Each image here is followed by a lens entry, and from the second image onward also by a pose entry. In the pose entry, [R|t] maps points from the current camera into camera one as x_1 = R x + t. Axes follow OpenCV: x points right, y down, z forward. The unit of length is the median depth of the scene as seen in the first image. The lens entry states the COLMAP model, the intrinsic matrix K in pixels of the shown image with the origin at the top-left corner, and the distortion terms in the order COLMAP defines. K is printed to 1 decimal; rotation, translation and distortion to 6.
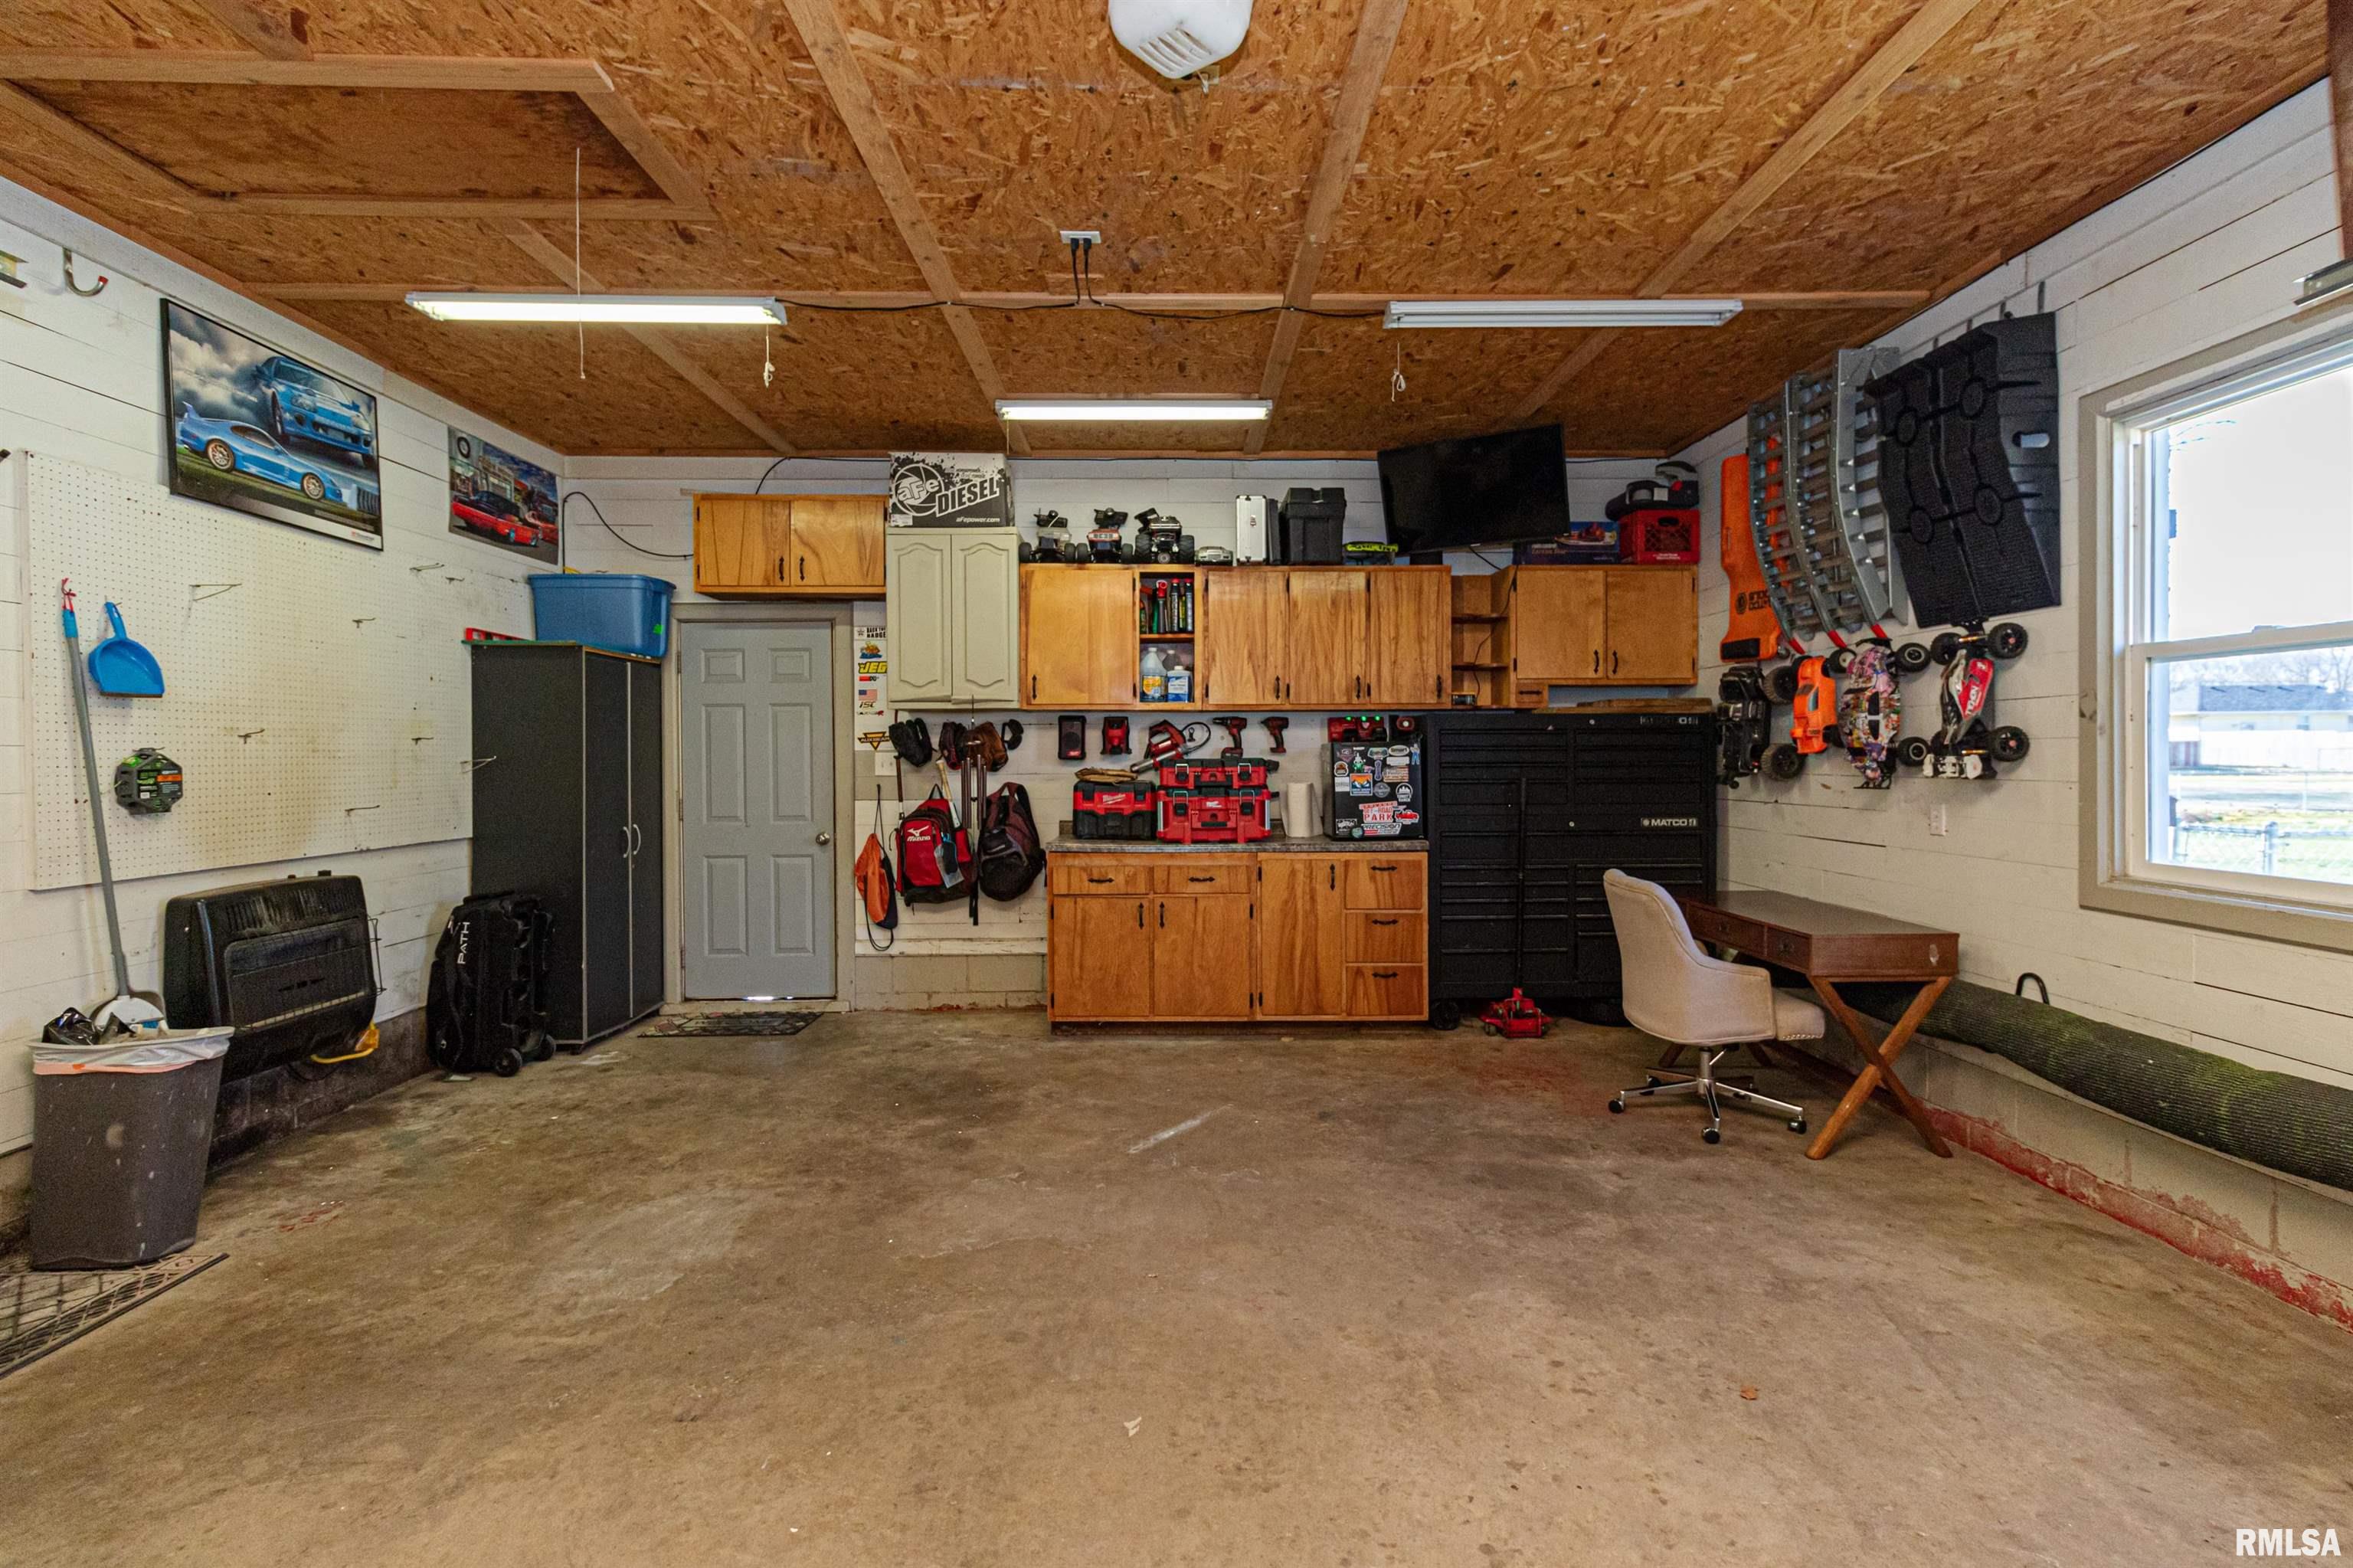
lens RADIAL K [[1082.7, 0, 1184.1], [0, 1082.7, 764.1], [0, 0, 1]] dist [0.000978, -0.000566]
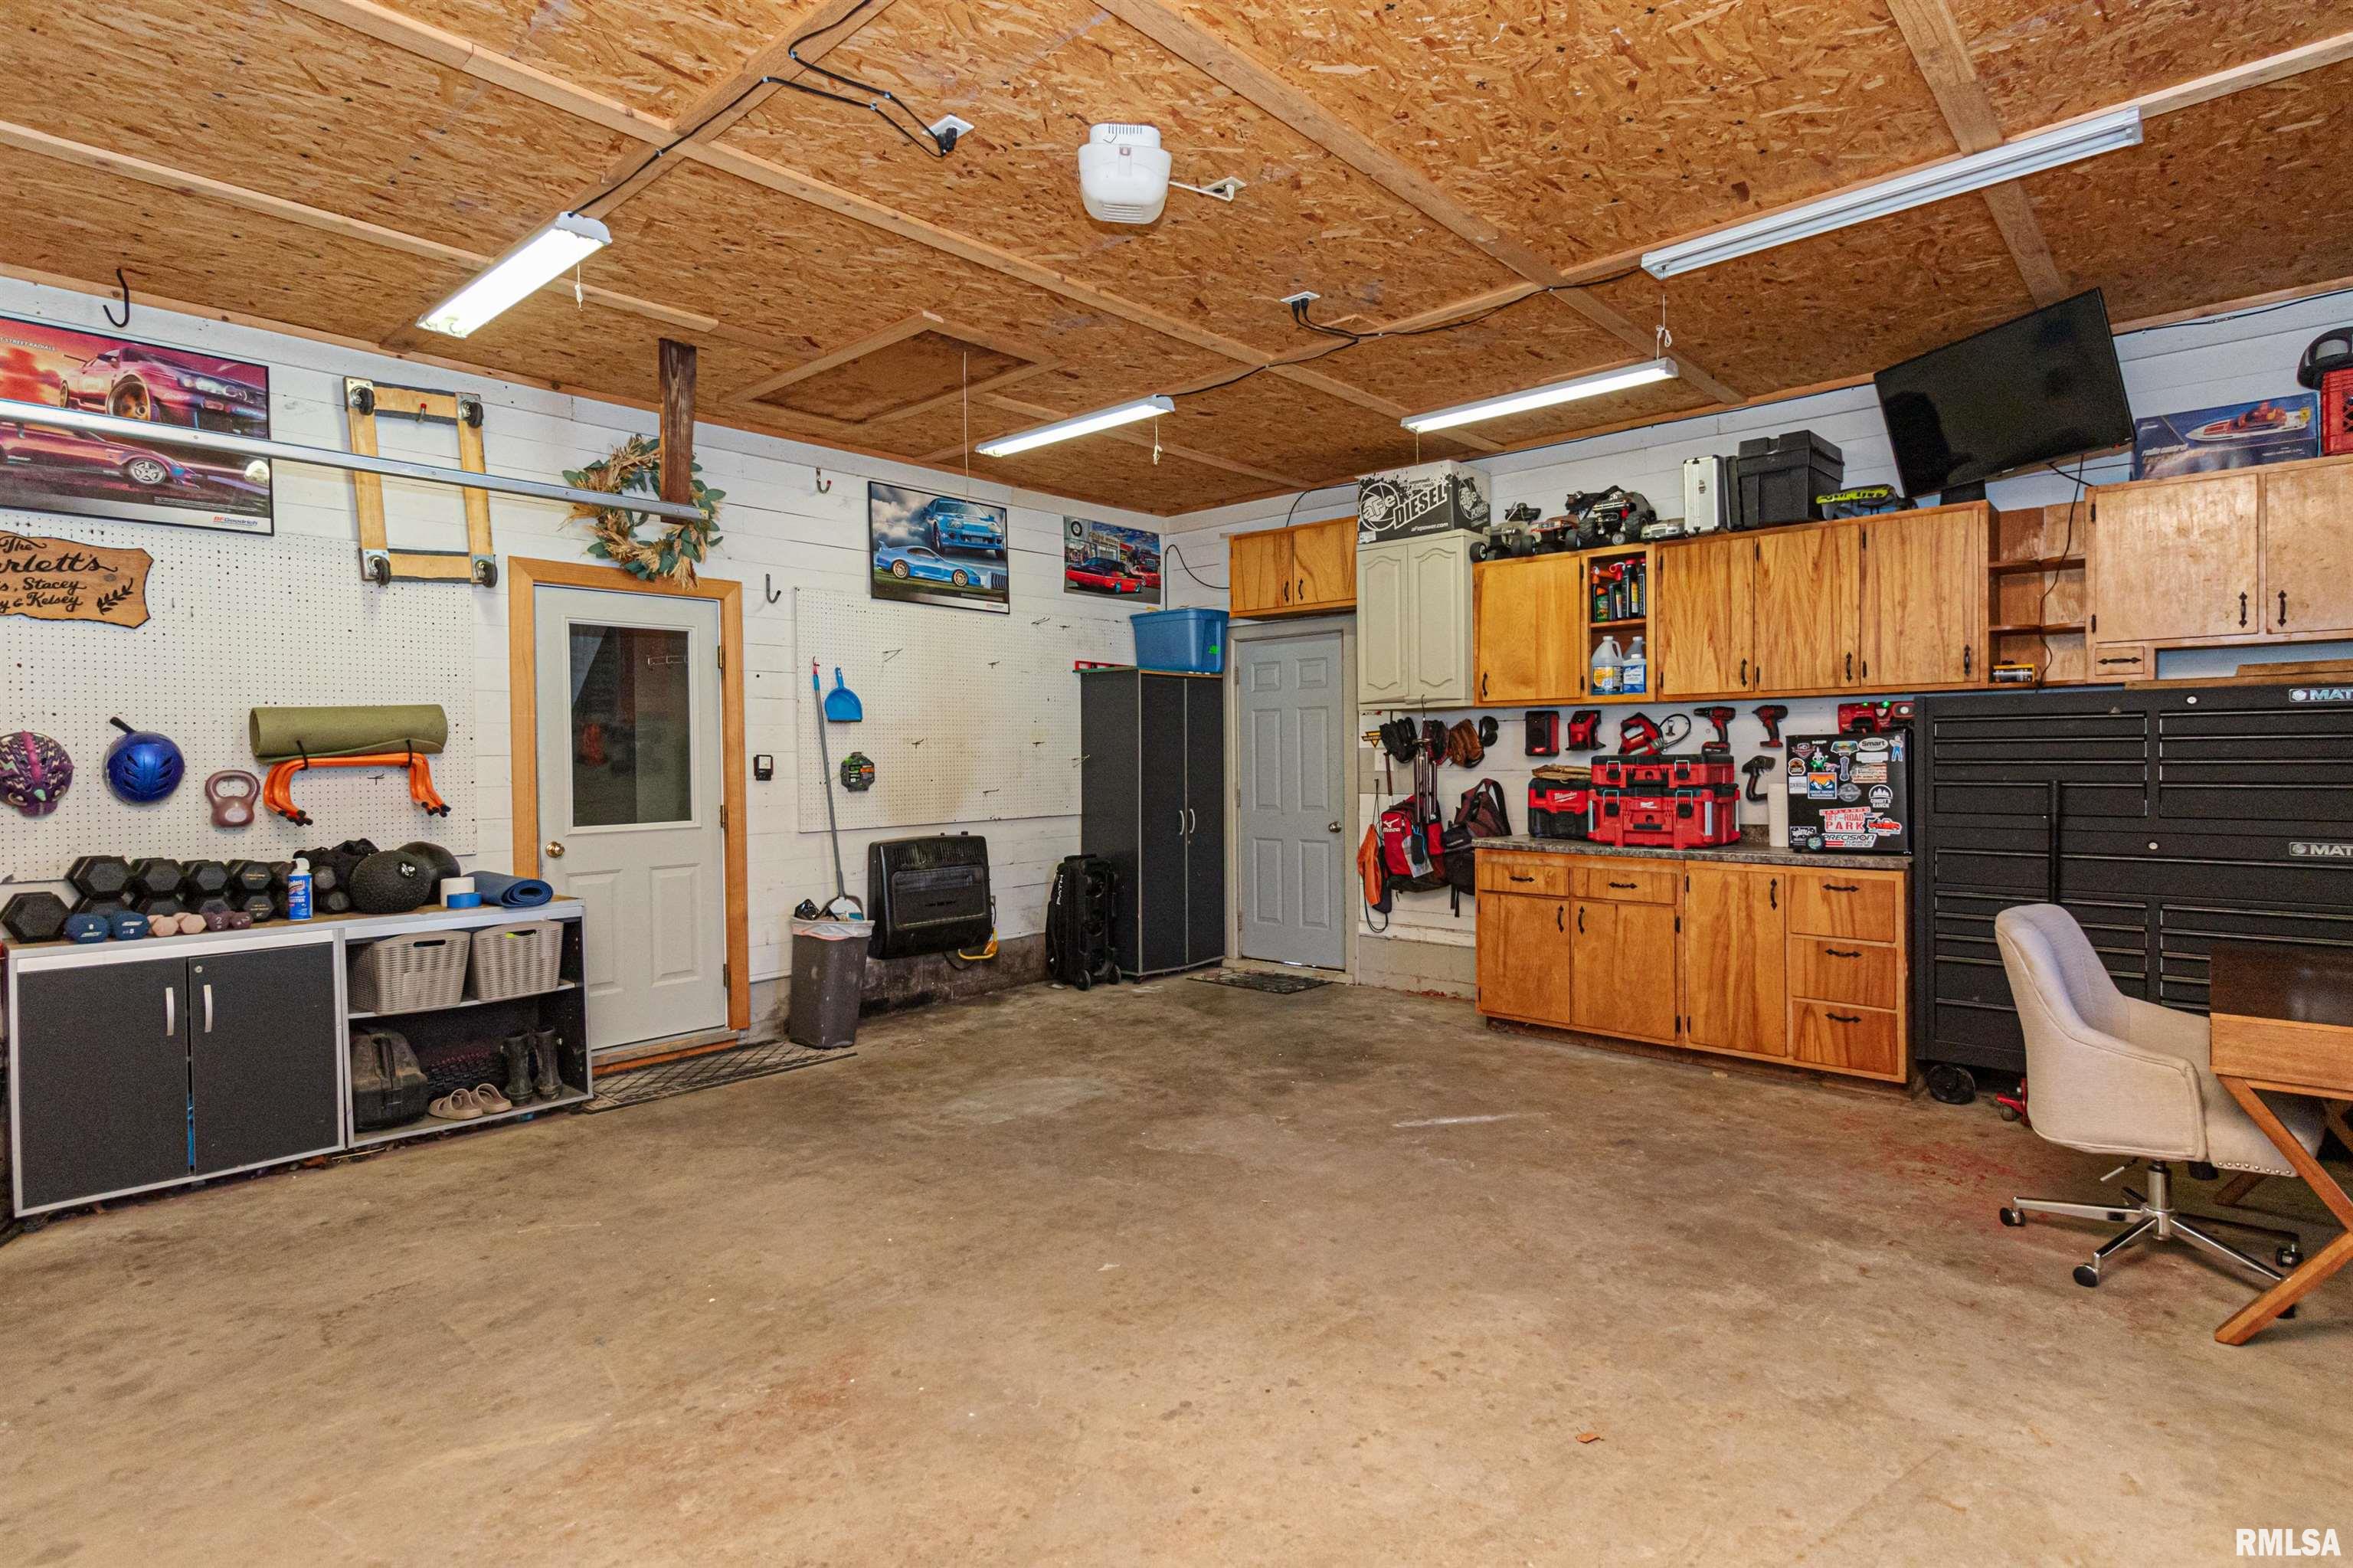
lens RADIAL K [[1174.2, 0, 1183.2], [0, 1174.2, 763.1], [0, 0, 1]] dist [-0.000972, -0.000164]
pose [[0.729465, 0.001879, -0.684015, 0.444941], [0.001785, 0.999988, 0.004651, -0.003621], [0.684015, -0.004614, 0.729453, 0.010706]]
